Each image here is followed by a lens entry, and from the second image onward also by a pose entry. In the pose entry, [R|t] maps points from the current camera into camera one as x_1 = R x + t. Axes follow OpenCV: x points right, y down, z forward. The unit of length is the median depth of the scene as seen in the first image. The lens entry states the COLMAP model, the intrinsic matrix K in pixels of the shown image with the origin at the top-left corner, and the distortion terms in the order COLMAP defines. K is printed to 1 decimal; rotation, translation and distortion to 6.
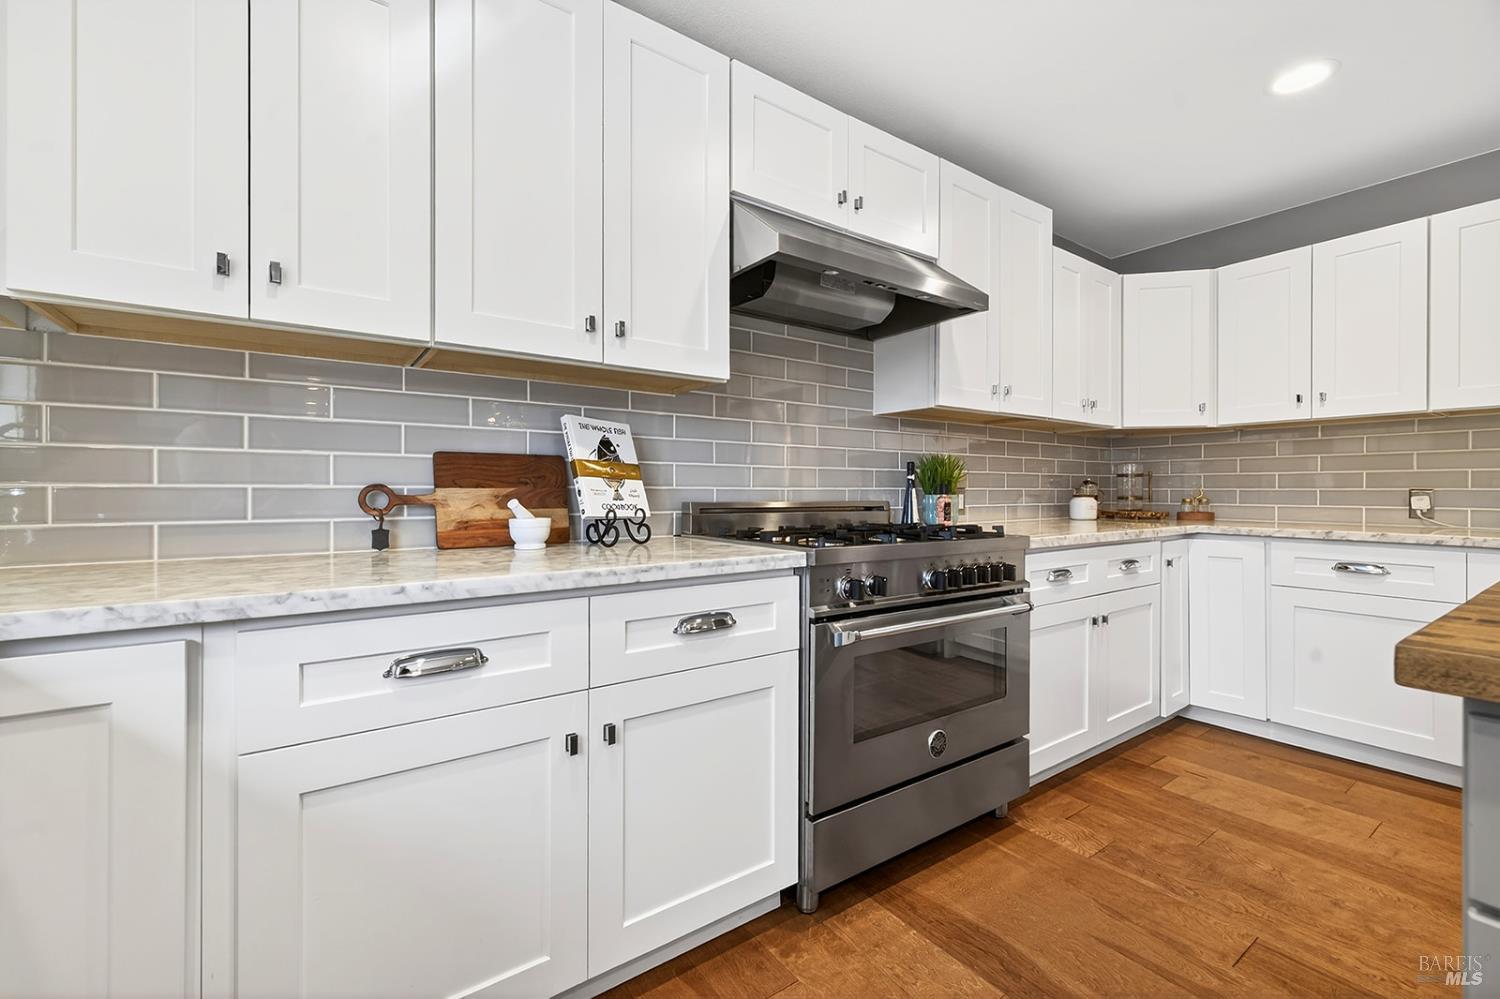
lens RADIAL K [[628.6, 0, 743.8], [0, 628.6, 496.6], [0, 0, 1]] dist [0.007990, -0.001226]
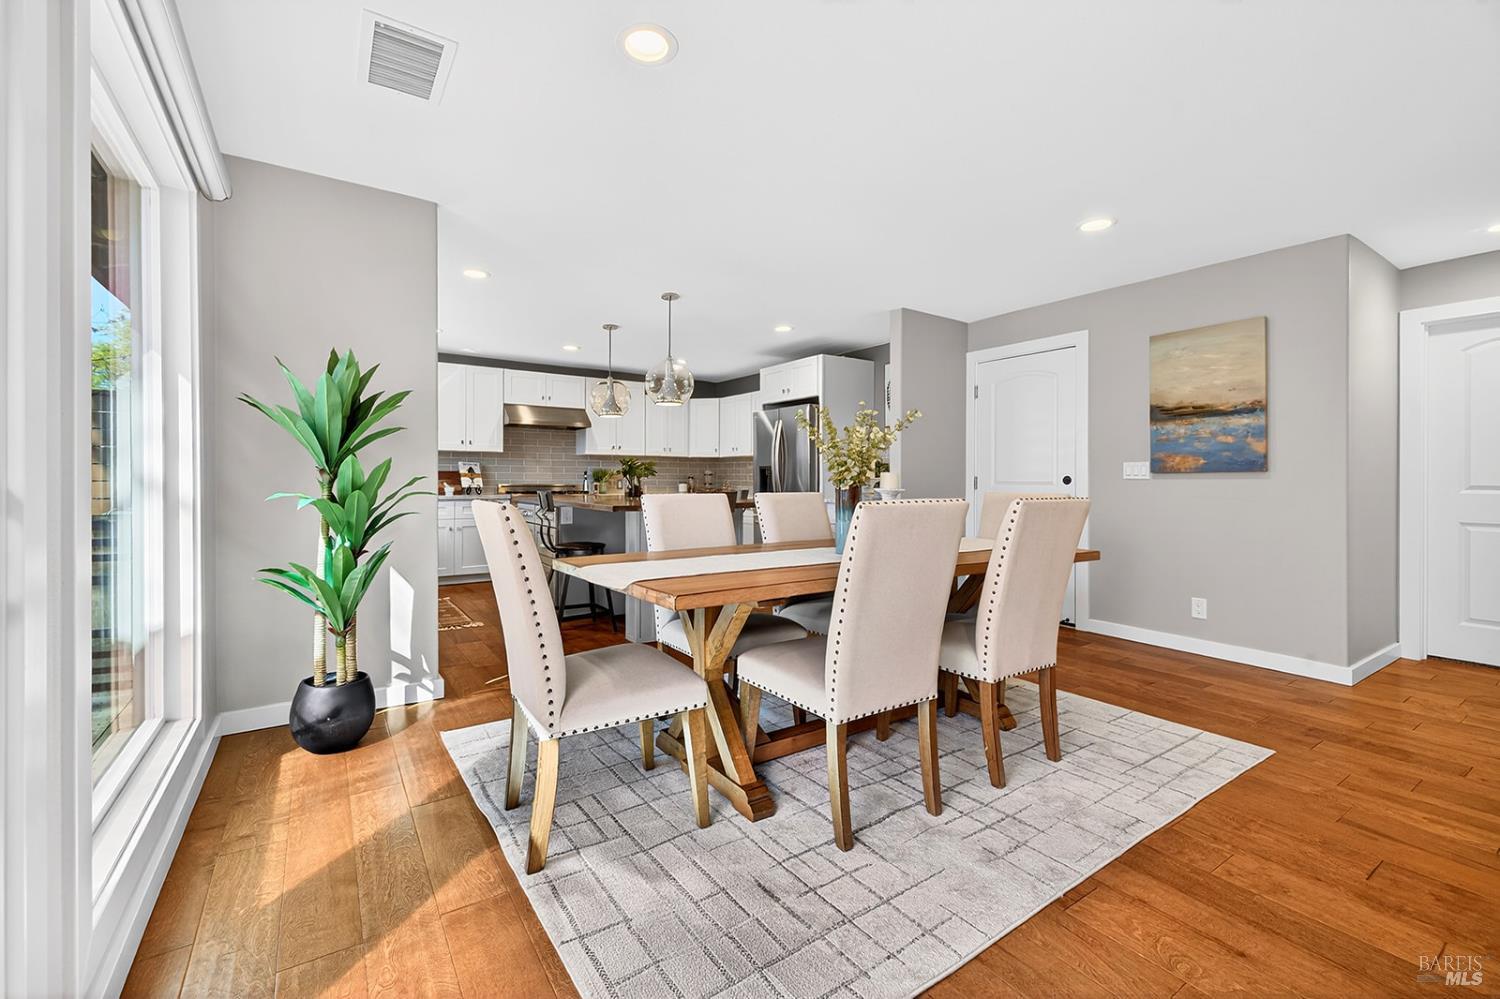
lens RADIAL K [[628.6, 0, 753.4], [0, 628.6, 486.3], [0, 0, 1]] dist [0.007990, -0.001226]
pose [[0.999924, 0.004972, -0.011284, 1.703928], [-0.004929, 0.999980, 0.003865, 0.003215], [0.011303, -0.003809, 0.999929, -3.117538]]
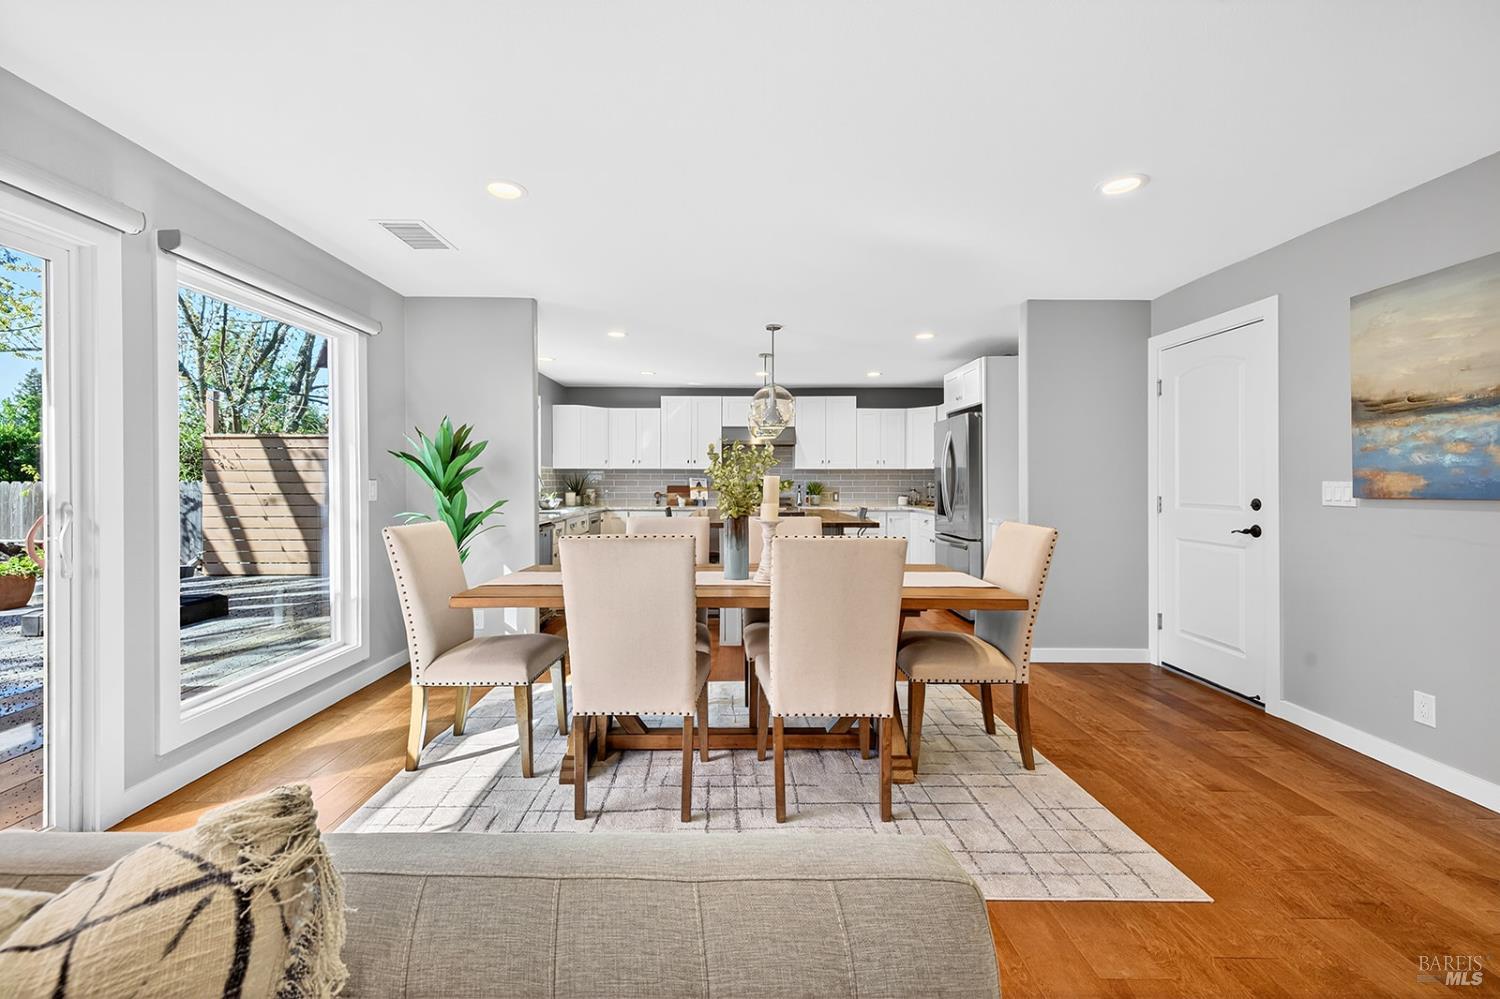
lens RADIAL K [[664.4, 0, 755.7], [0, 664.4, 488.5], [0, 0, 1]] dist [0.007411, -0.000397]
pose [[0.828567, 0.007788, -0.559836, 3.038315], [-0.005480, 0.999968, 0.005800, -0.082647], [0.559864, -0.001738, 0.828583, -2.977752]]
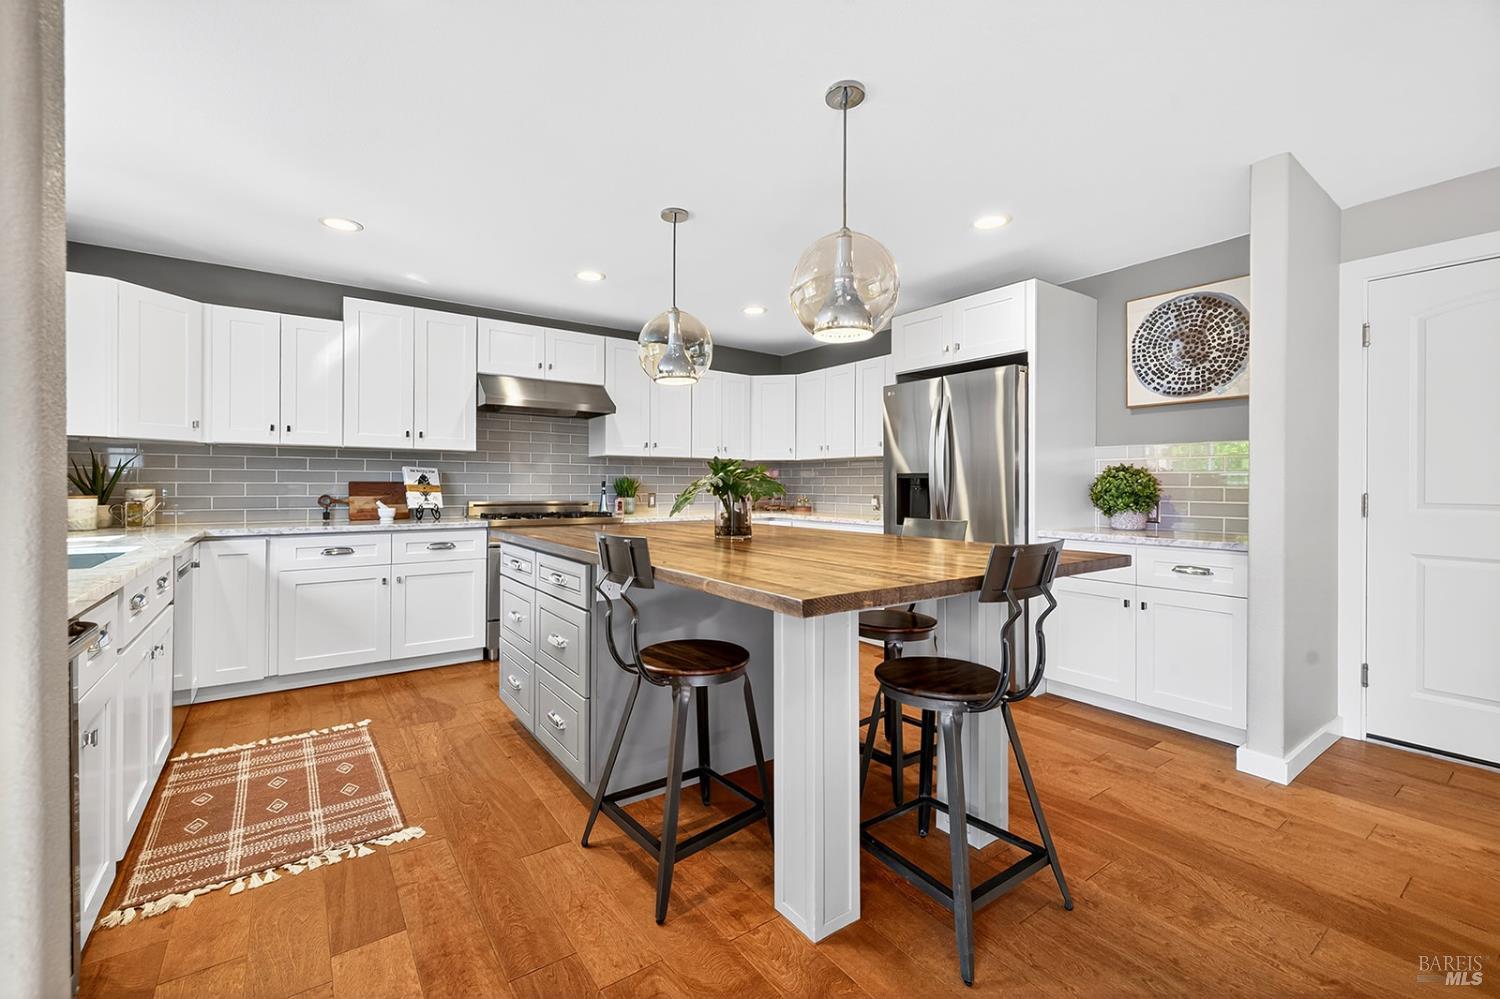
lens RADIAL K [[628.6, 0, 739.0], [0, 628.6, 487.5], [0, 0, 1]] dist [0.007990, -0.001226]
pose [[0.999992, 0.003870, 0.000520, 1.062189], [-0.003869, 0.999989, -0.002702, -0.047070], [-0.000530, 0.002700, 0.999996, -1.517246]]
